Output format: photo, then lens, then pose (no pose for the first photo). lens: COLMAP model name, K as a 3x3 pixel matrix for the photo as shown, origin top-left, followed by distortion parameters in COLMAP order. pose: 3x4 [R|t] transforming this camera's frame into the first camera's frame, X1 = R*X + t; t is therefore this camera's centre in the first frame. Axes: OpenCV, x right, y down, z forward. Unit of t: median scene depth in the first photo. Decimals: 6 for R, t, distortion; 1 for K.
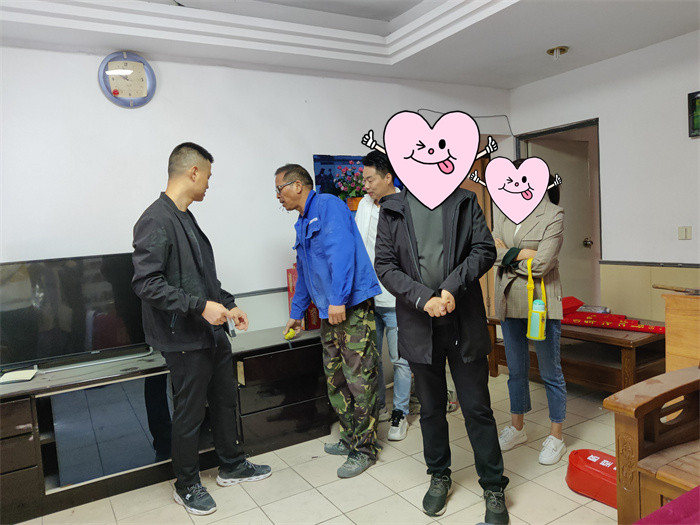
lens RADIAL K [[529.3, 0, 350.0], [0, 529.3, 262.5], [0, 0, 1]] dist [0.023214, -0.053057]
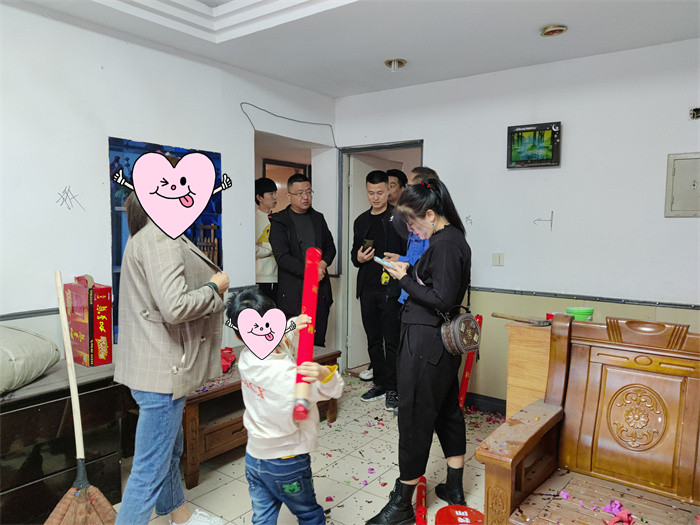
lens RADIAL K [[529.3, 0, 350.0], [0, 529.3, 262.5], [0, 0, 1]] dist [0.023214, -0.053057]
pose [[0.918721, 0.043240, 0.392533, -0.044372], [-0.036508, 0.999030, -0.024604, -0.013575], [-0.393217, 0.008273, 0.919409, 0.154874]]
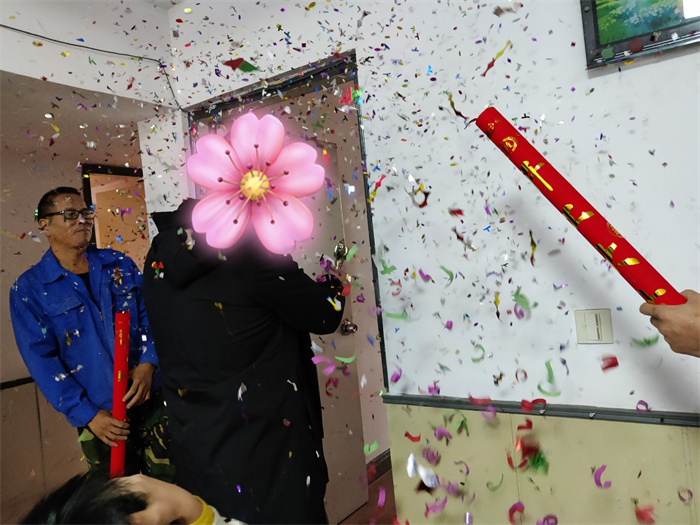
lens RADIAL K [[529.3, 0, 350.0], [0, 529.3, 262.5], [0, 0, 1]] dist [0.023214, -0.053057]
pose [[0.903628, -0.037043, 0.426713, 0.317234], [0.078450, 0.993714, -0.079865, -0.083322], [-0.421072, 0.105644, 0.900854, 0.724025]]
